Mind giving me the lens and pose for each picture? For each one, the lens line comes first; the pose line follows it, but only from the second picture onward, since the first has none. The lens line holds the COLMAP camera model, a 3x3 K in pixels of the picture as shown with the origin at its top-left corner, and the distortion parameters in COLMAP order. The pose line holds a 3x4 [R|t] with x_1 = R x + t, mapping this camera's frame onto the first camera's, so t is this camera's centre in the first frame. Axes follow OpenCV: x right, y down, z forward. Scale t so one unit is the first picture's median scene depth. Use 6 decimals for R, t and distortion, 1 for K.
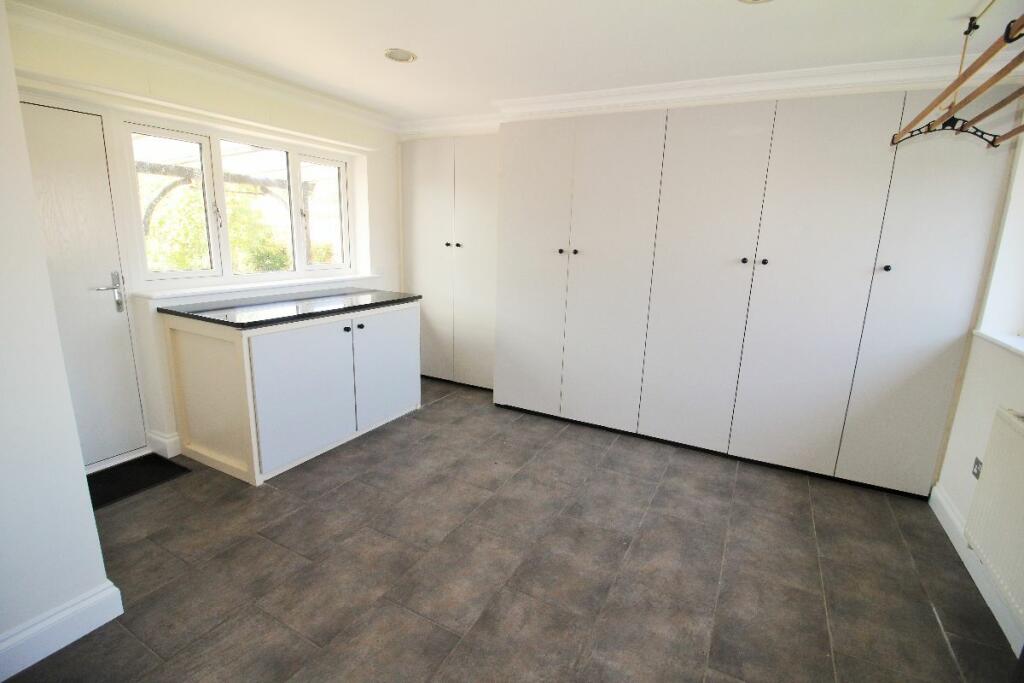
lens RADIAL K [[480.4, 0, 512.0], [0, 480.4, 341.5], [0, 0, 1]] dist [0.000680, 0.000118]
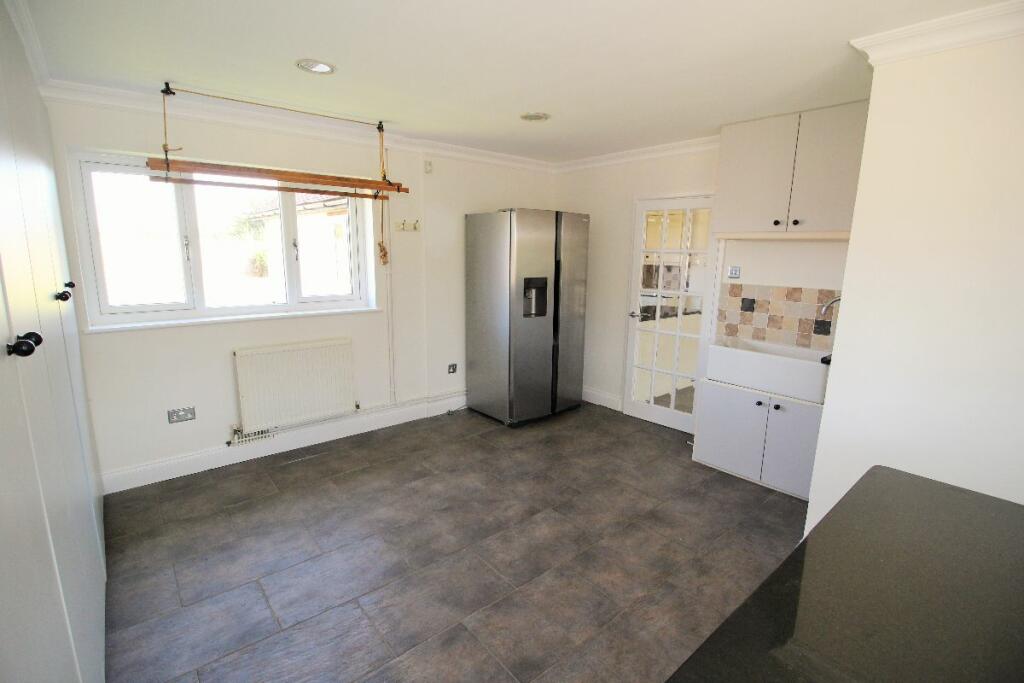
lens RADIAL K [[480.4, 0, 512.0], [0, 480.4, 341.5], [0, 0, 1]] dist [0.000680, 0.000118]
pose [[-0.928079, -0.118728, 0.352948, -0.406943], [0.034499, 0.916321, 0.398956, -0.474619], [-0.370781, 0.382439, -0.846322, 1.824492]]
